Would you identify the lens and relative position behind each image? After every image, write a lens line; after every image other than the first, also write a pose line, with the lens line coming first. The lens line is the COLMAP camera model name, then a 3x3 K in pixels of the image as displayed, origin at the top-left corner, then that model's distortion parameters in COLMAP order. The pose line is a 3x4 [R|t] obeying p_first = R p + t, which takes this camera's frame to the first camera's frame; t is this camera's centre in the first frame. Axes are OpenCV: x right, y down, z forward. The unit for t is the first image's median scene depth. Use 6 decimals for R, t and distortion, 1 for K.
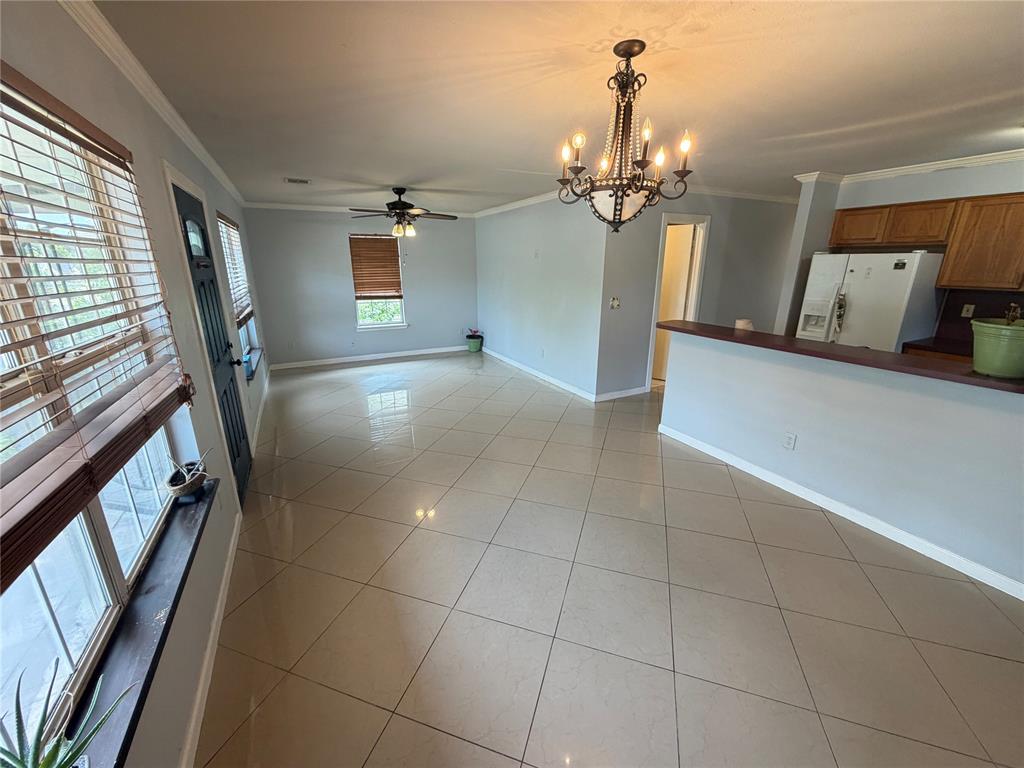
lens RADIAL K [[407.1, 0, 508.7], [0, 407.1, 383.9], [0, 0, 1]] dist [-0.000099, 0.000258]
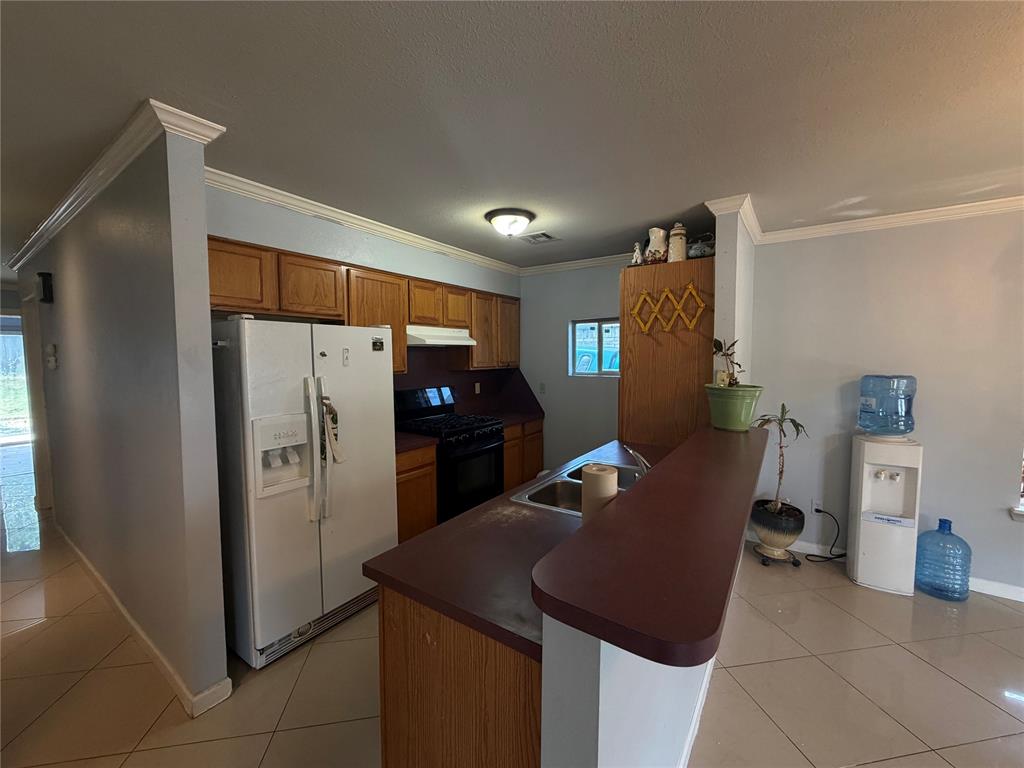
lens RADIAL K [[407.1, 0, 508.7], [0, 407.1, 383.9], [0, 0, 1]] dist [-0.000099, 0.000258]
pose [[-0.467705, -0.061745, 0.881725, 0.398464], [0.255247, 0.945622, 0.201613, -0.470659], [-0.846227, 0.319353, -0.426513, 1.700530]]
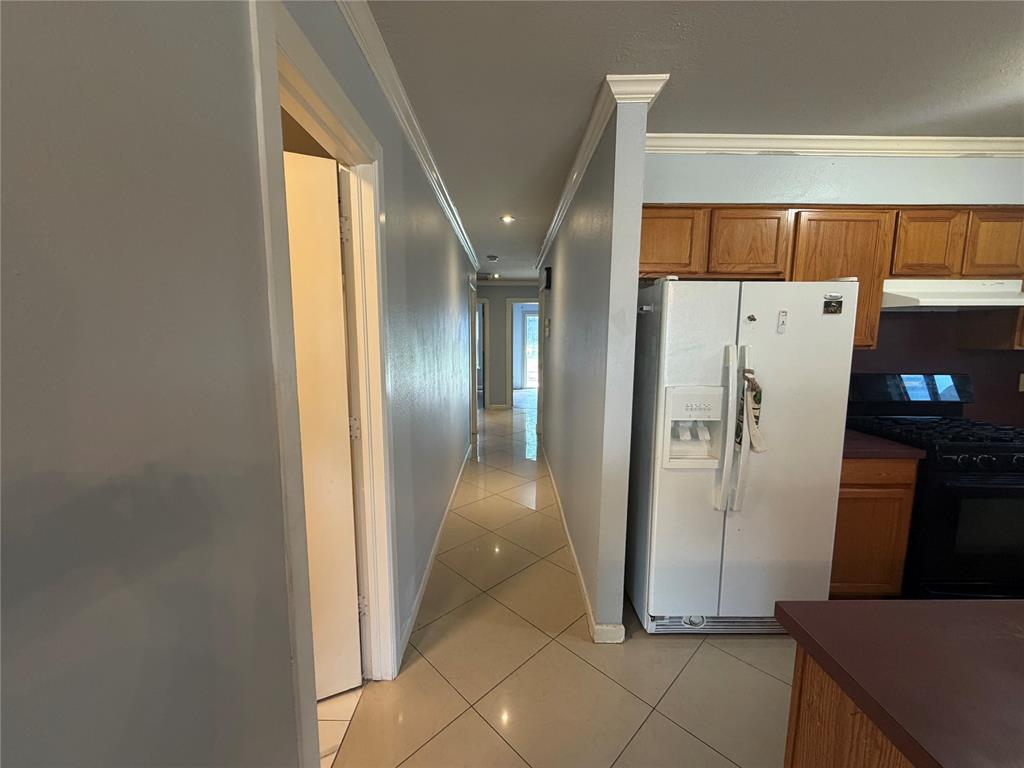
lens RADIAL K [[407.1, 0, 508.7], [0, 407.1, 383.9], [0, 0, 1]] dist [-0.000099, 0.000258]
pose [[0.459109, -0.108832, 0.881688, 0.516140], [0.251828, 0.967701, -0.011681, -0.442921], [-0.851940, 0.227397, 0.471688, 1.697435]]
